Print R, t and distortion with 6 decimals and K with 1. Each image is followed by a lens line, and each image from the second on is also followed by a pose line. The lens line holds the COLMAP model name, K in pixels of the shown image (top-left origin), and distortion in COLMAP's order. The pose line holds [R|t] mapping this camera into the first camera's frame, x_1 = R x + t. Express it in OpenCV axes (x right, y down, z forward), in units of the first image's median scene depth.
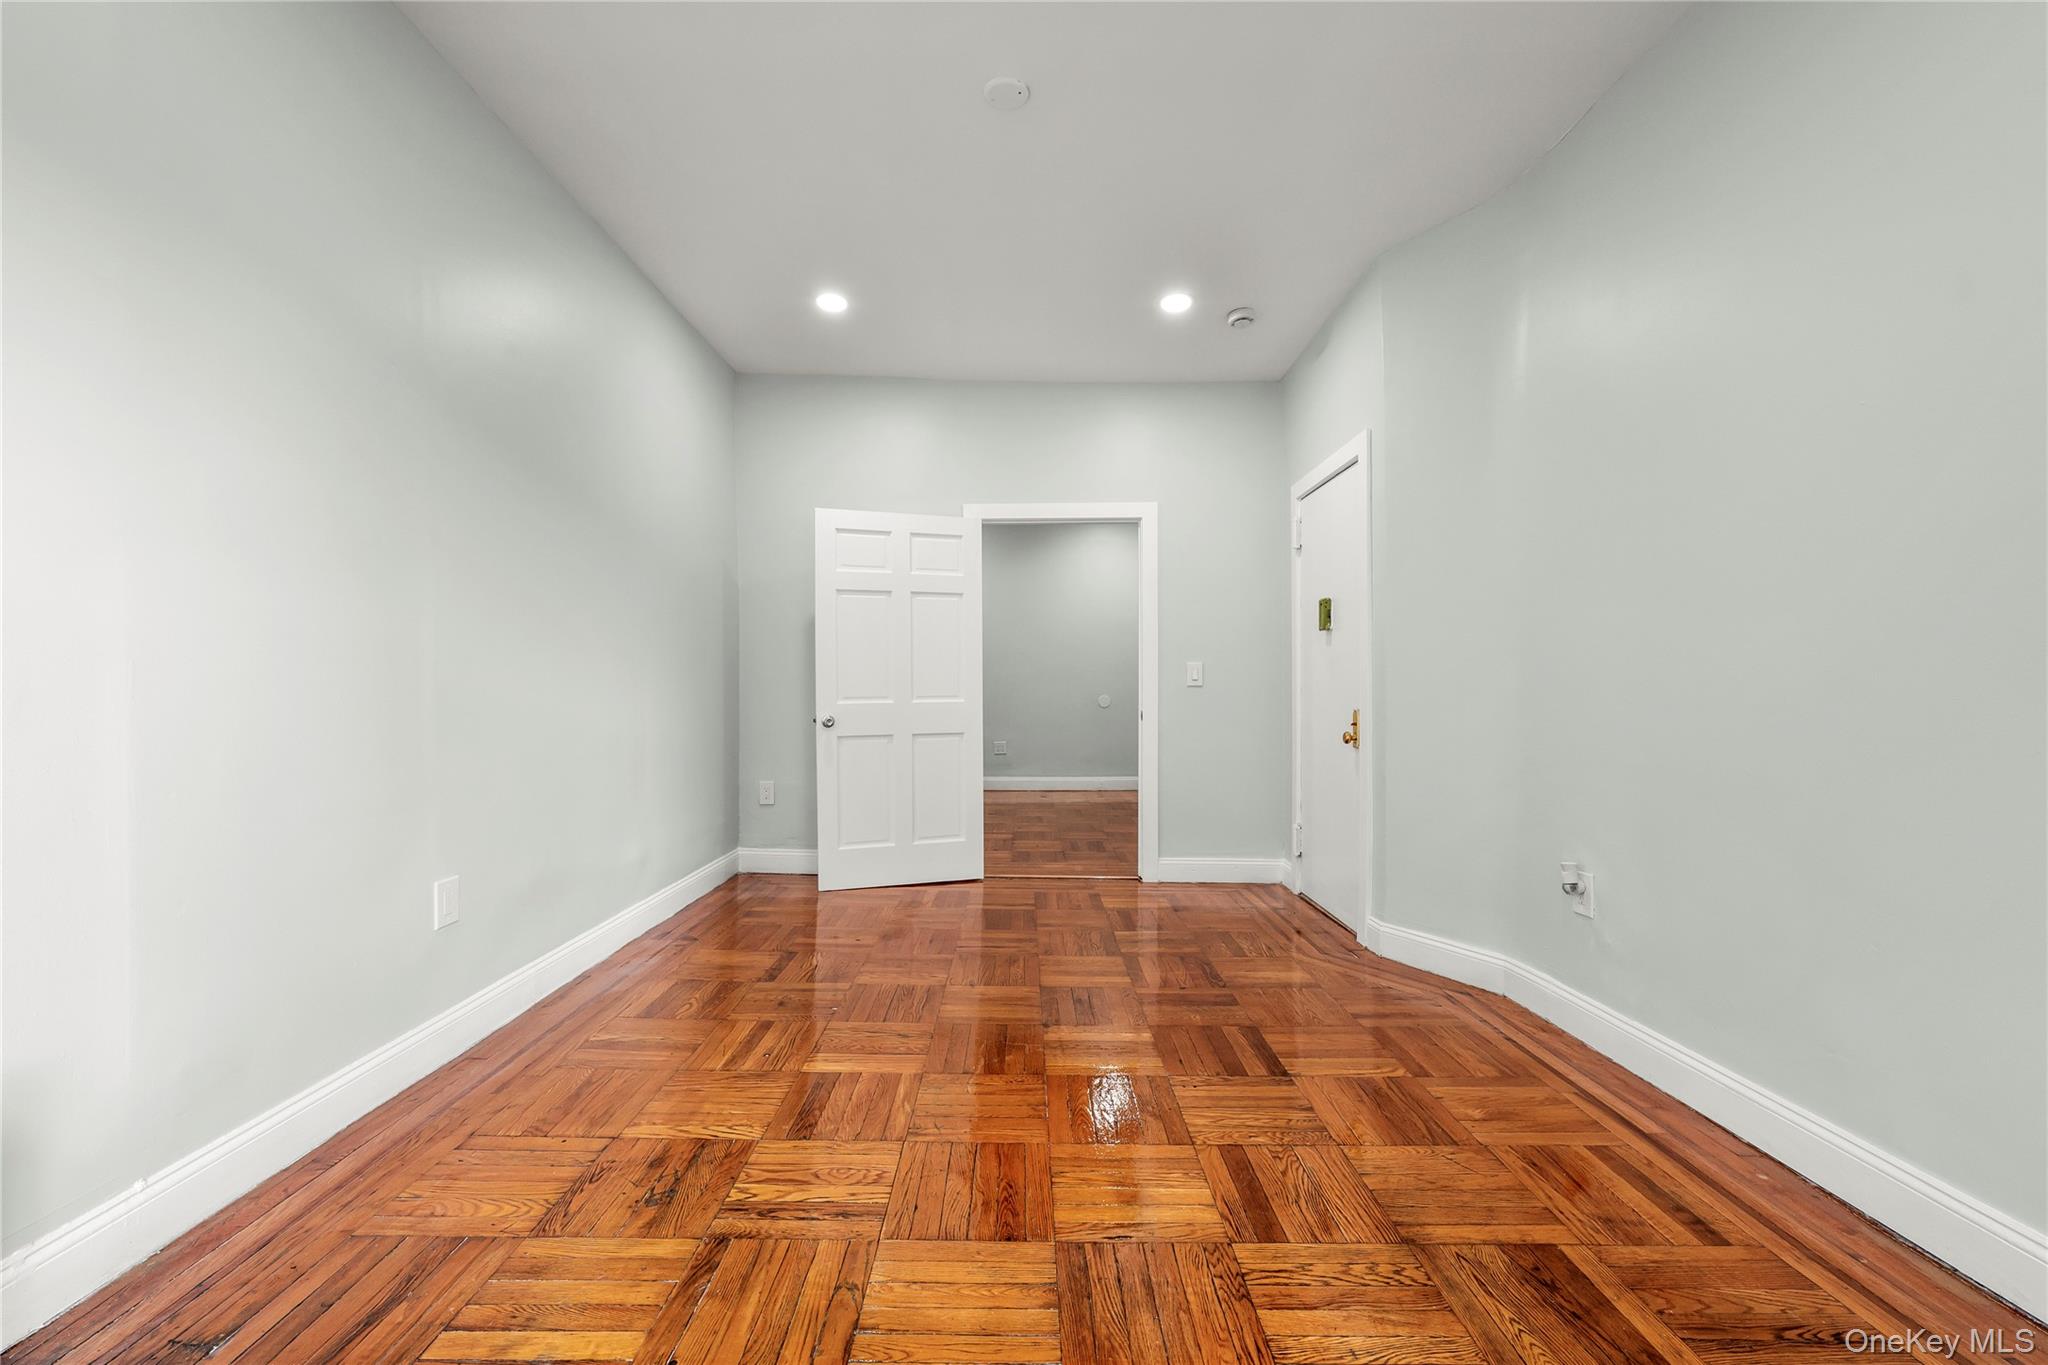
lens RADIAL K [[807.6, 0, 1017.7], [0, 807.6, 685.1], [0, 0, 1]] dist [-0.004711, -0.000318]
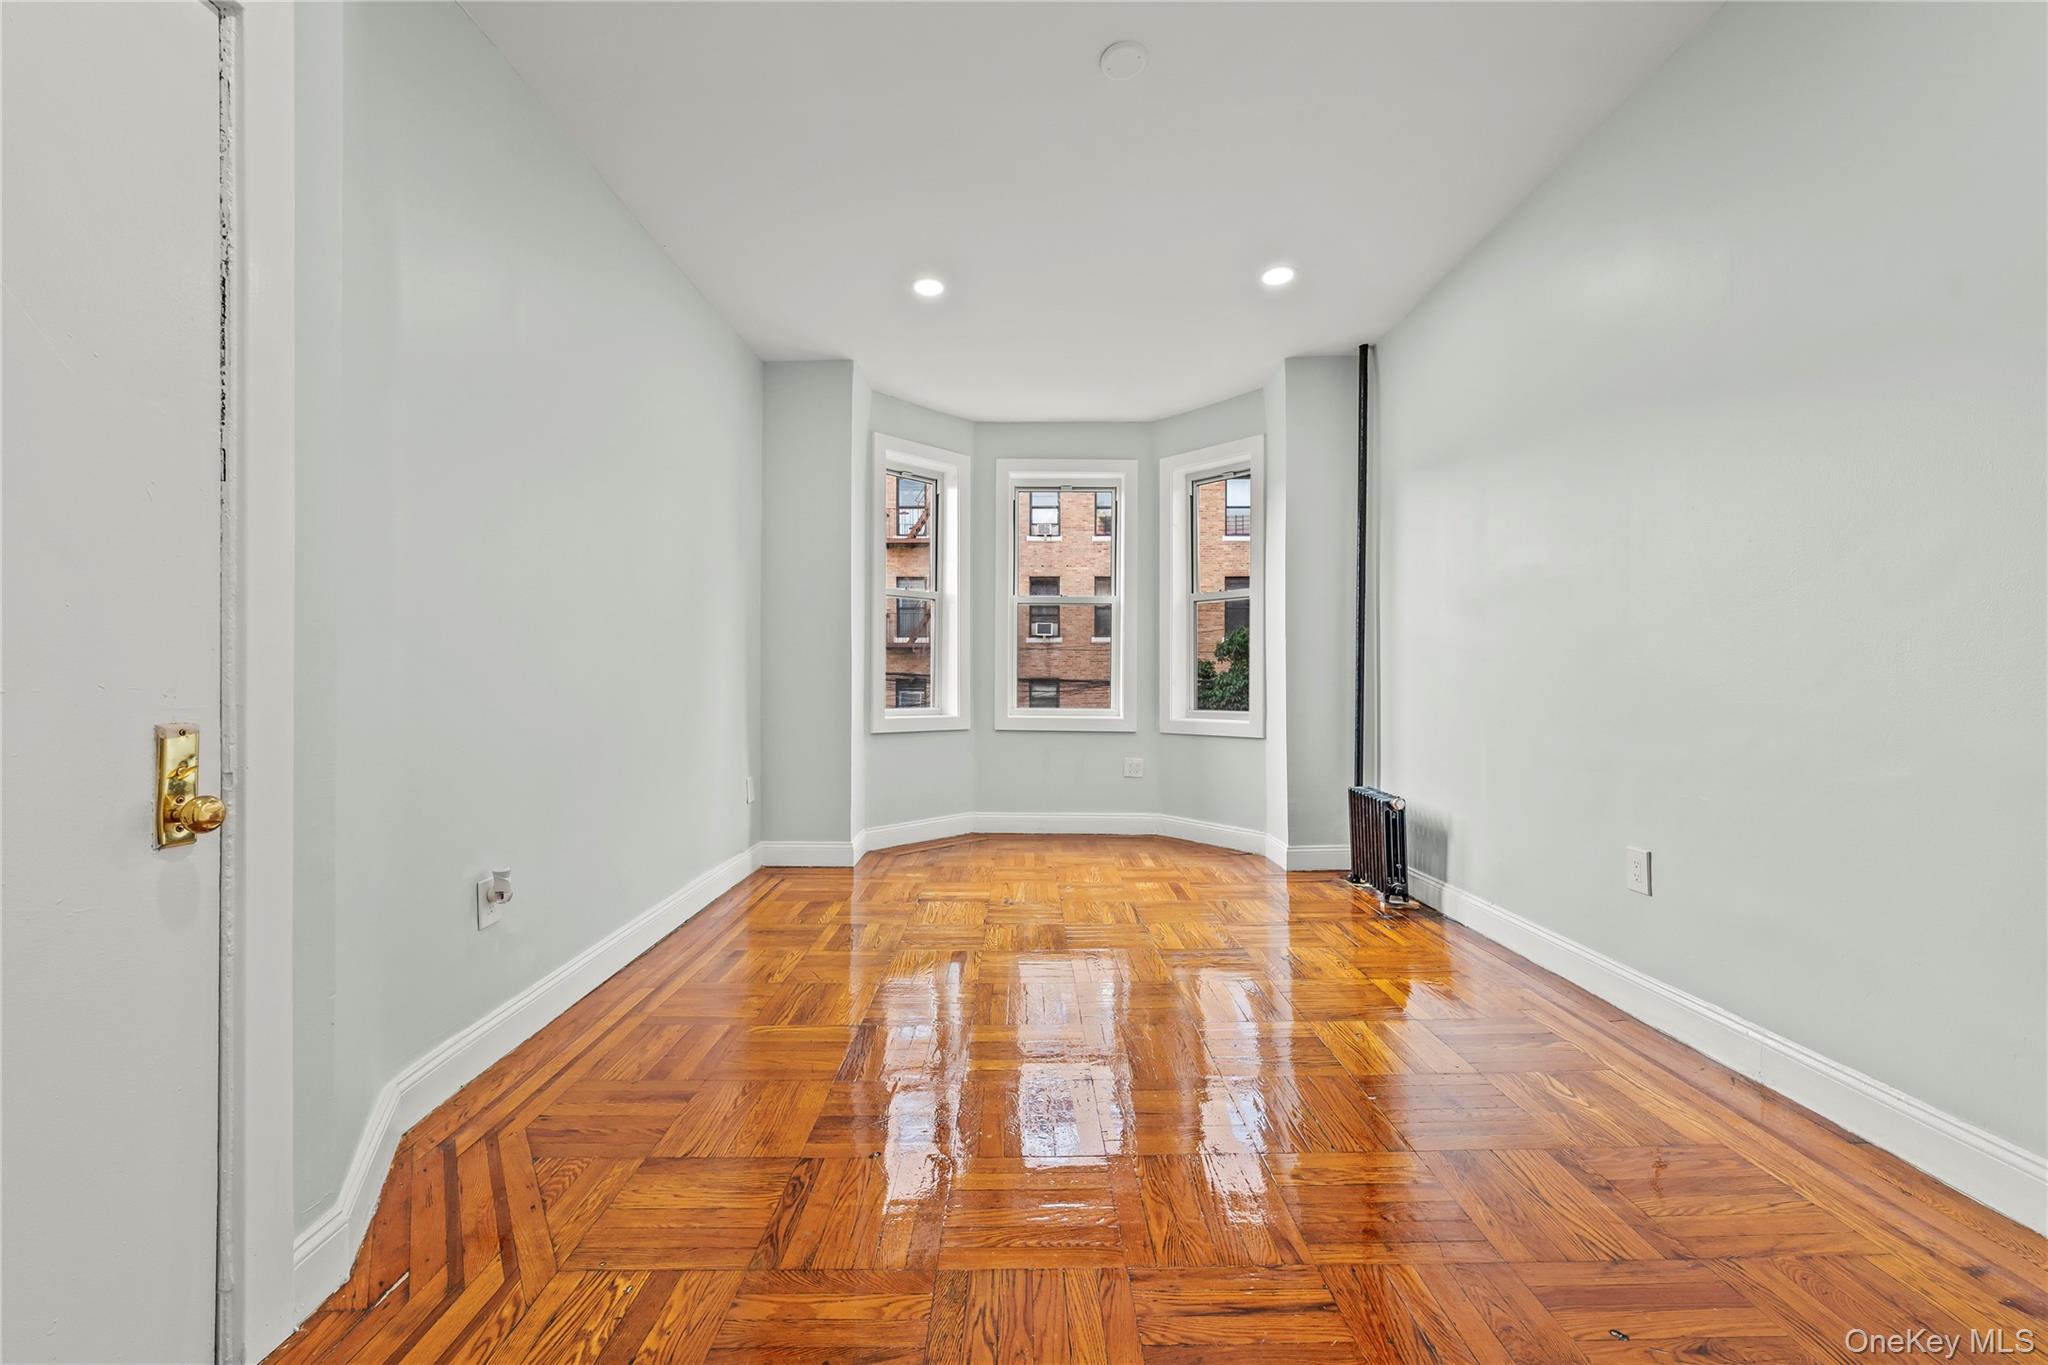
lens RADIAL K [[807.6, 0, 1026.8], [0, 807.6, 681.2], [0, 0, 1]] dist [-0.004711, -0.000318]
pose [[-0.999961, 0.000345, -0.008833, 0.115098], [0.000363, 0.999998, -0.002094, 0.015360], [0.008832, -0.002097, -0.999959, 2.019554]]
